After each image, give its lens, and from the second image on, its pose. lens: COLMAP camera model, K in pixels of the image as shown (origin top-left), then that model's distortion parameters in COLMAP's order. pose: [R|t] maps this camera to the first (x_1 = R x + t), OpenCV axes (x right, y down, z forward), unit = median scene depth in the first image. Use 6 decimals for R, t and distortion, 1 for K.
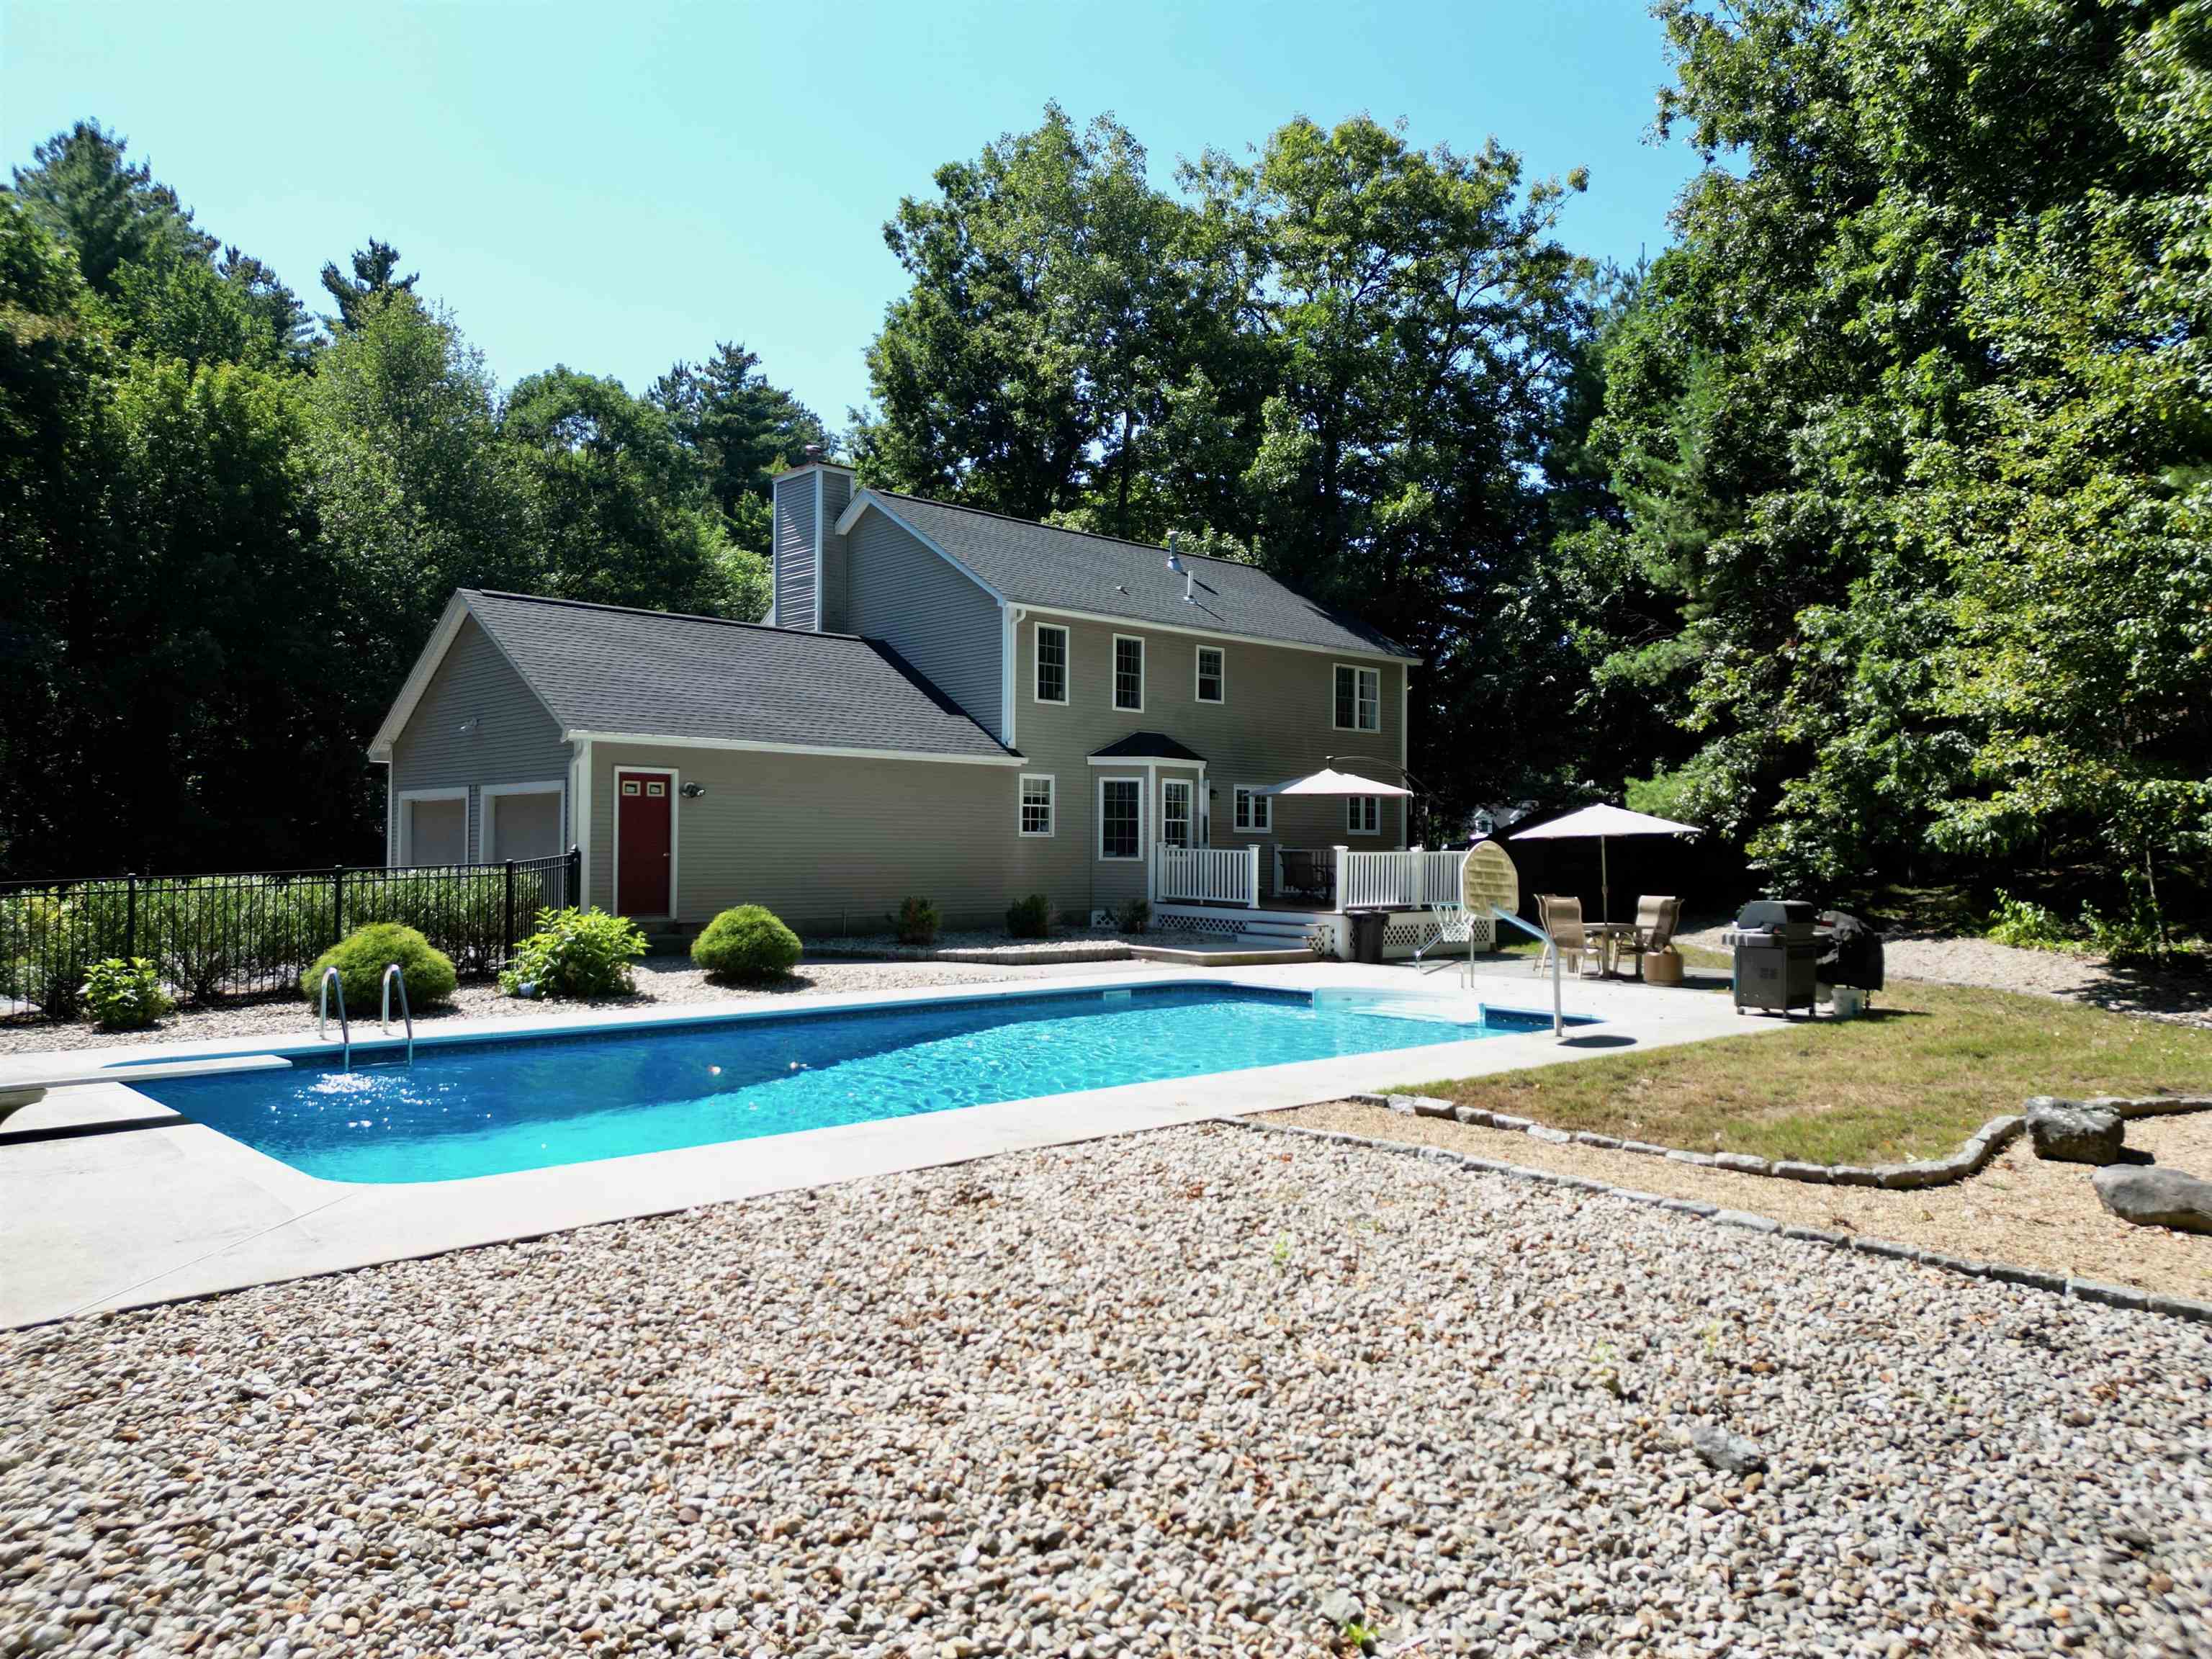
lens RADIAL K [[1534.0, 0, 1110.6], [0, 1534.0, 815.6], [0, 0, 1]] dist [0.092347, -0.109782]
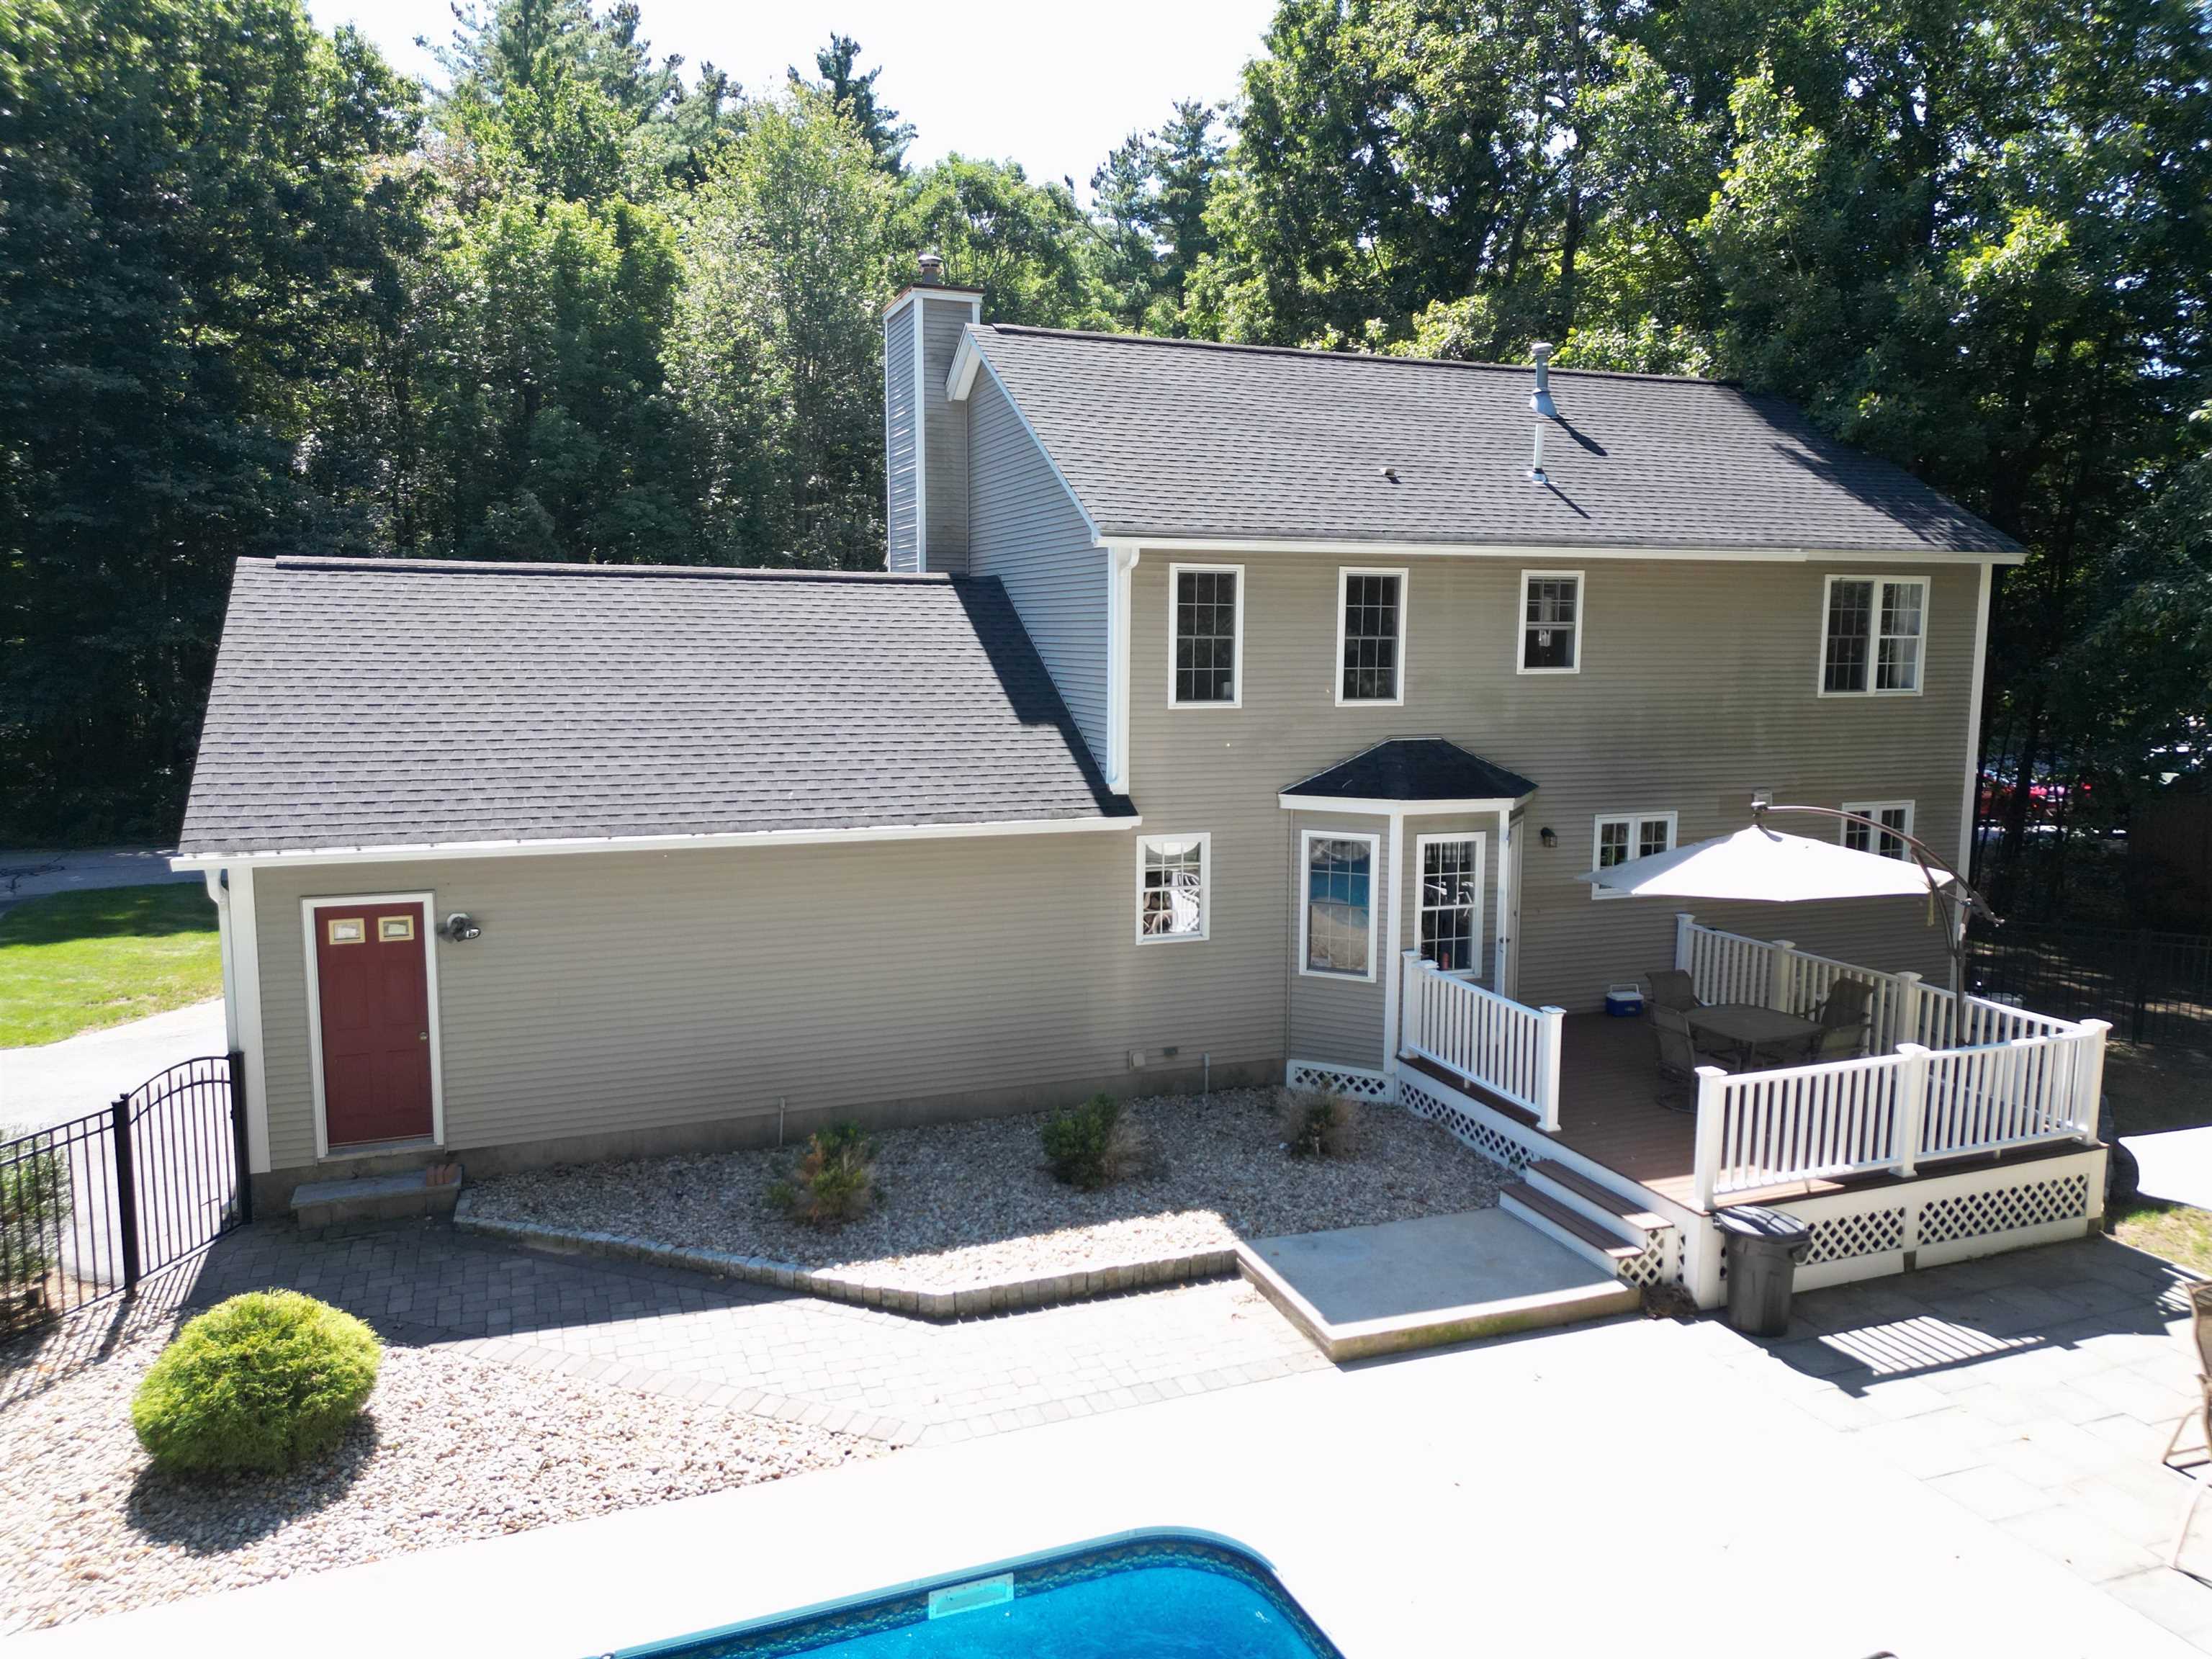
lens RADIAL K [[1553.0, 0, 1099.7], [0, 1553.0, 784.6], [0, 0, 1]] dist [0.045500, -0.002130]
pose [[0.928287, 0.036167, -0.370102, 0.130346], [0.010017, 0.992466, 0.122111, -0.109082], [0.371730, -0.117061, 0.920931, 0.437417]]
